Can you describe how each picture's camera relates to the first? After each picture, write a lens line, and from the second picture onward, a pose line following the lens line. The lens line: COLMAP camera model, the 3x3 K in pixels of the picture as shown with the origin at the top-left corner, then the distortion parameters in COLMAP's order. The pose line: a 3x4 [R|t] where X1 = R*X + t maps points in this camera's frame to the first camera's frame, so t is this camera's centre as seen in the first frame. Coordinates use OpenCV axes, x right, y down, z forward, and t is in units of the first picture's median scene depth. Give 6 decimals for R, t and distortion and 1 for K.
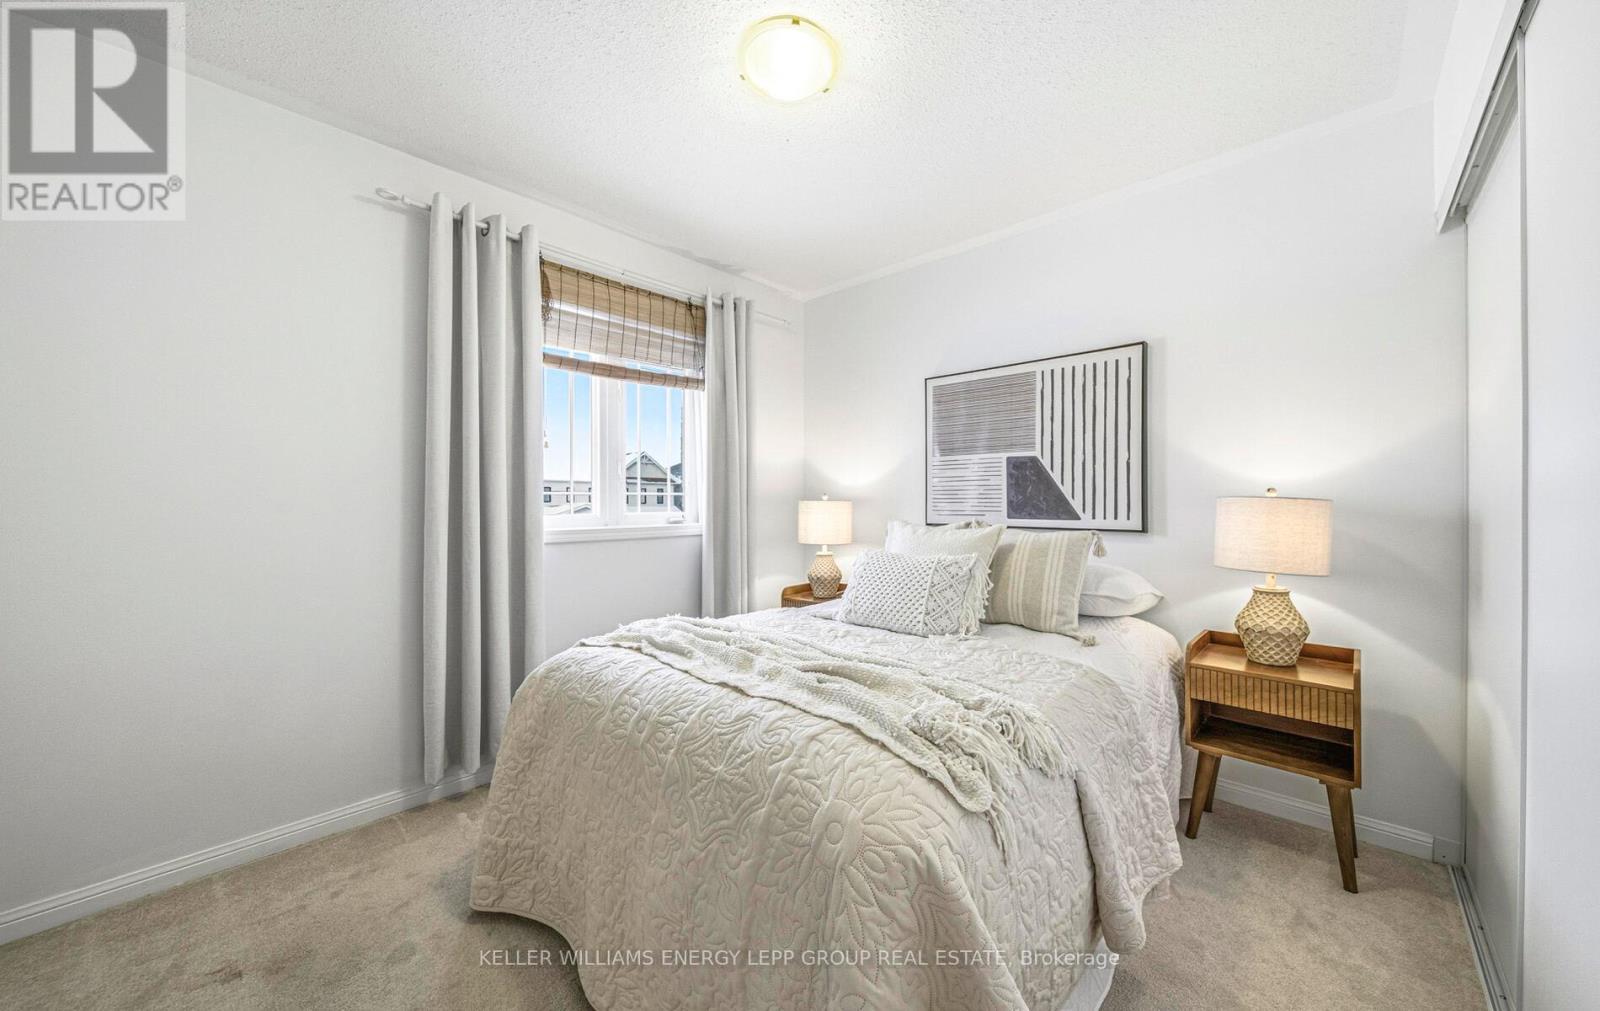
lens RADIAL K [[571.2, 0, 800.0], [0, 571.2, 505.5], [0, 0, 1]] dist [-0.004875, -0.000115]
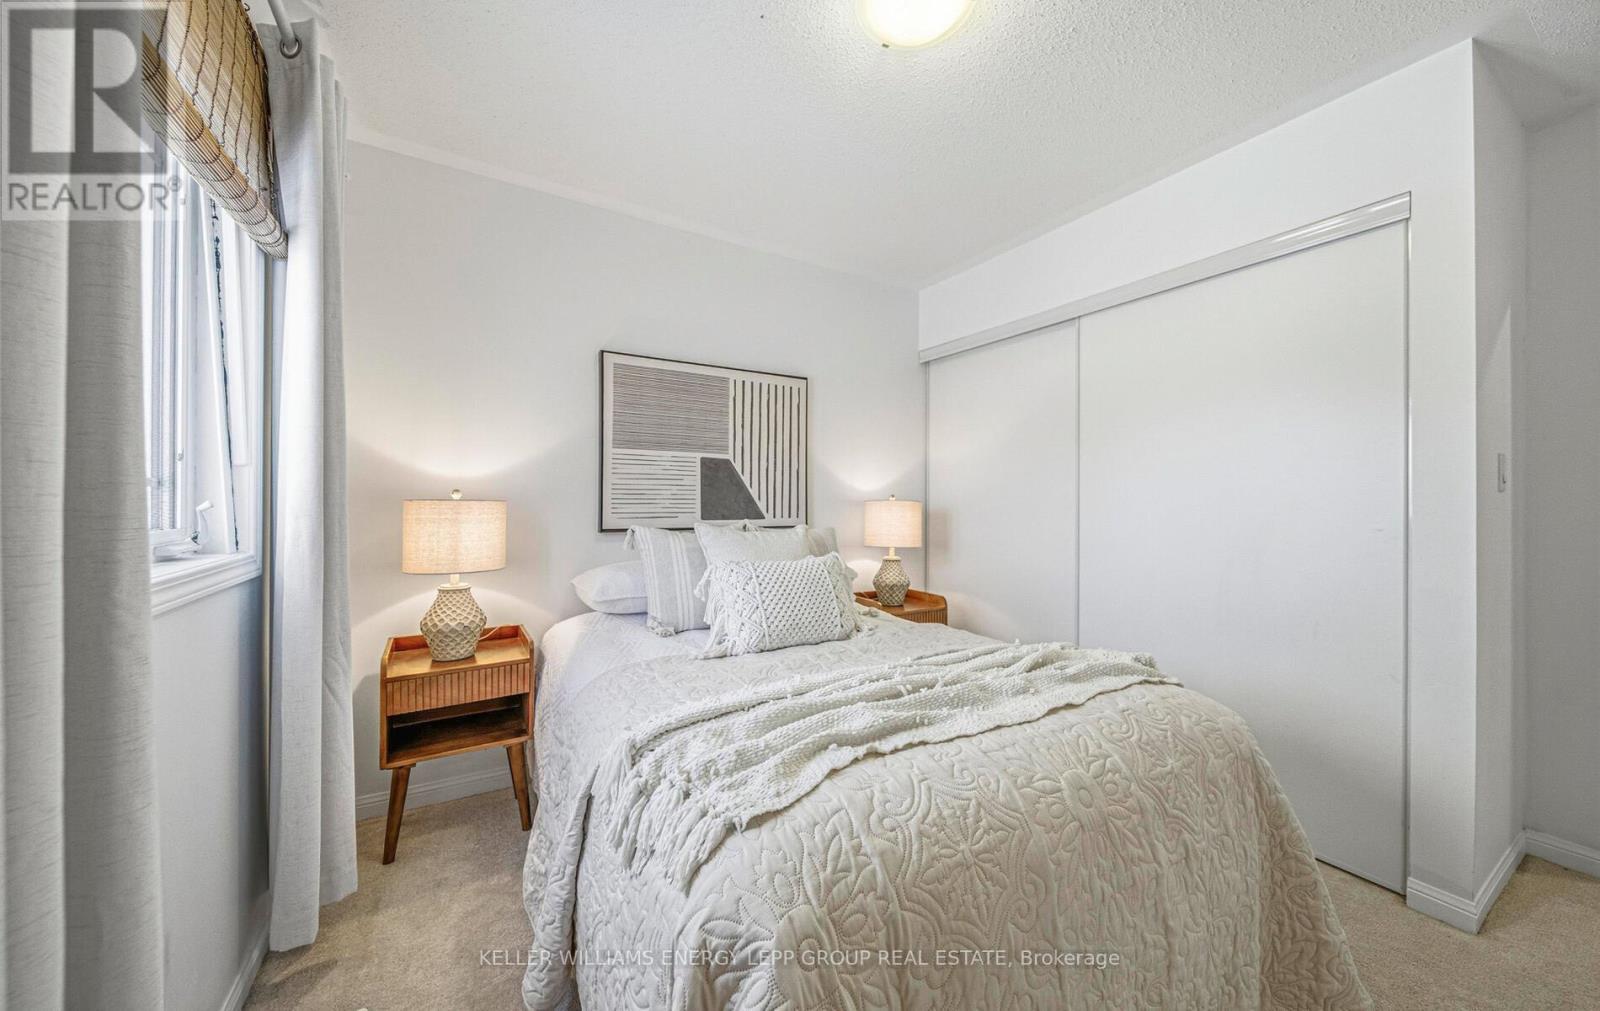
lens RADIAL K [[569.9, 0, 806.7], [0, 569.9, 497.4], [0, 0, 1]] dist [-0.003653, -0.000479]
pose [[0.264233, 0.016611, 0.964316, -0.513659], [0.008407, 0.999774, -0.019525, 0.004309], [-0.964422, 0.013267, 0.264033, 0.548300]]
